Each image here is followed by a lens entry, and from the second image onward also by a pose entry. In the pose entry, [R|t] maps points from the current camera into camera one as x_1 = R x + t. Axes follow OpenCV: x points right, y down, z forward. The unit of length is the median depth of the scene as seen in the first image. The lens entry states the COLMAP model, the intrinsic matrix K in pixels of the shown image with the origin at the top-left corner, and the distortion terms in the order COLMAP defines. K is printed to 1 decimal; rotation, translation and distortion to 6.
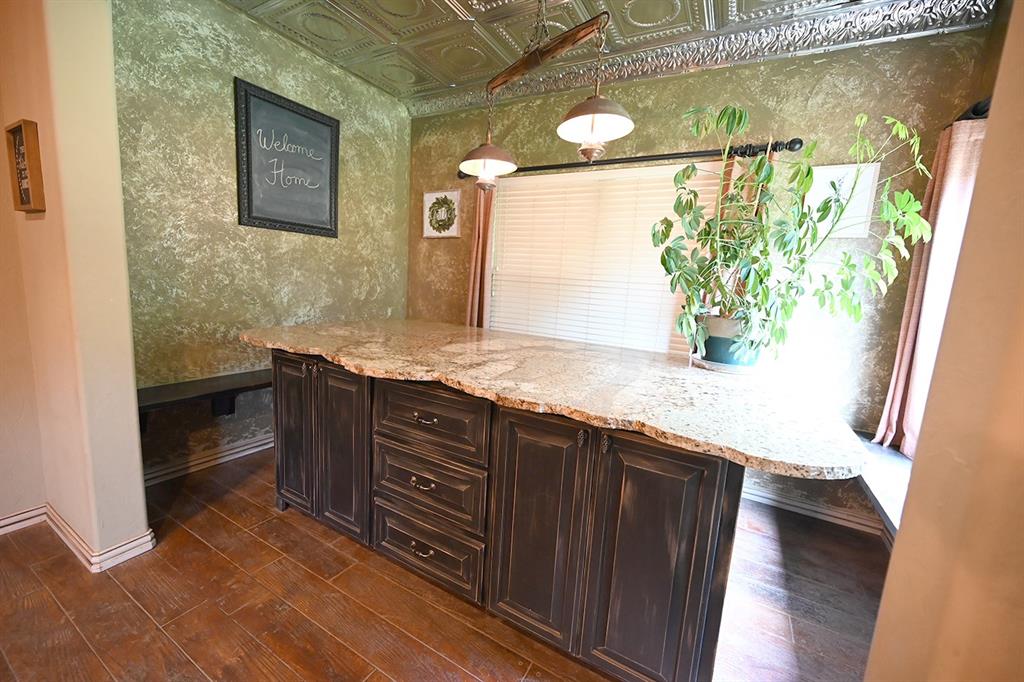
lens RADIAL K [[404.6, 0, 511.2], [0, 404.6, 338.9], [0, 0, 1]] dist [-0.000042, -0.000079]
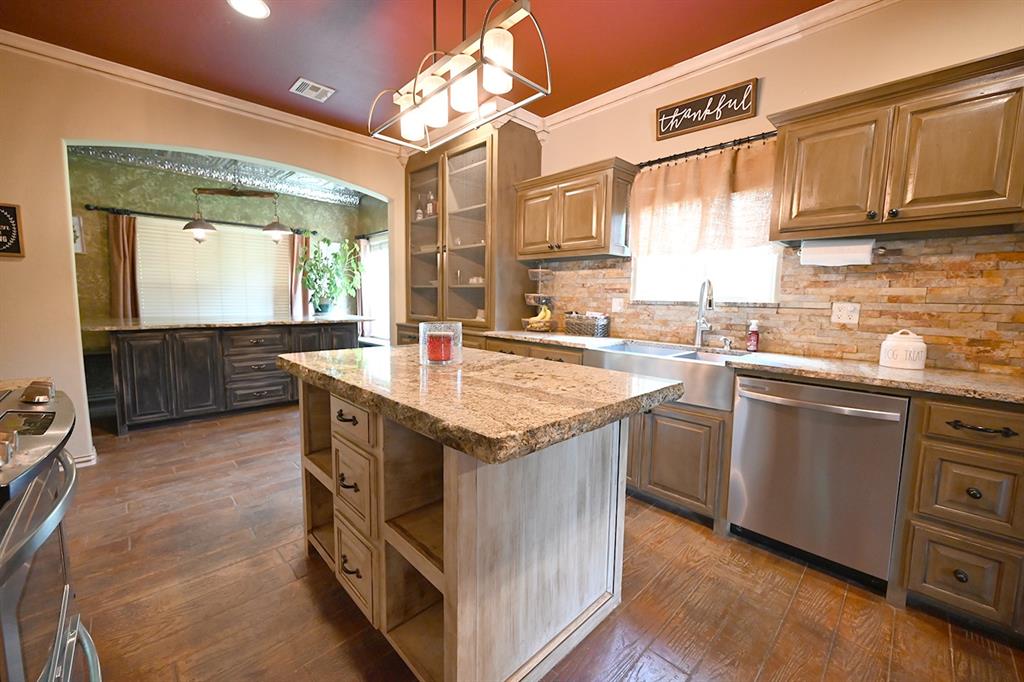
lens RADIAL K [[404.6, 0, 511.2], [0, 404.6, 338.9], [0, 0, 1]] dist [-0.000042, -0.000079]
pose [[0.281421, -0.153857, 0.947169, -0.974692], [0.142249, 0.982845, 0.117388, 0.046294], [-0.948982, 0.101699, 0.298480, -0.589648]]
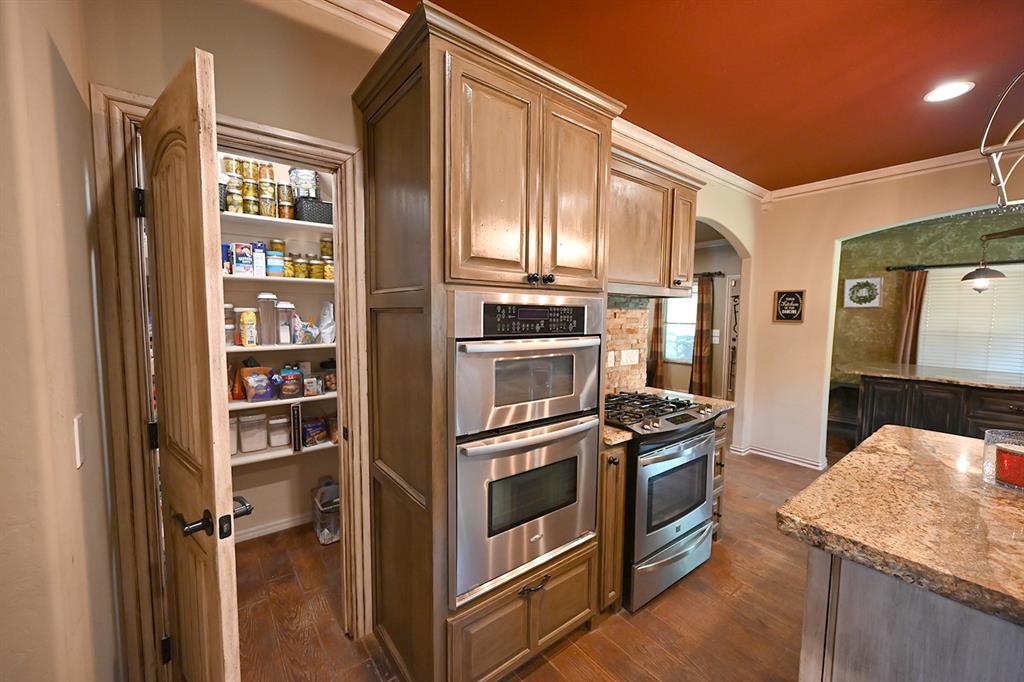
lens RADIAL K [[404.6, 0, 511.2], [0, 404.6, 338.9], [0, 0, 1]] dist [-0.000042, -0.000079]
pose [[0.923774, -0.027332, -0.381962, -0.830126], [-0.008712, 0.995692, -0.092317, 0.019808], [0.382839, 0.088607, 0.919556, -0.914755]]
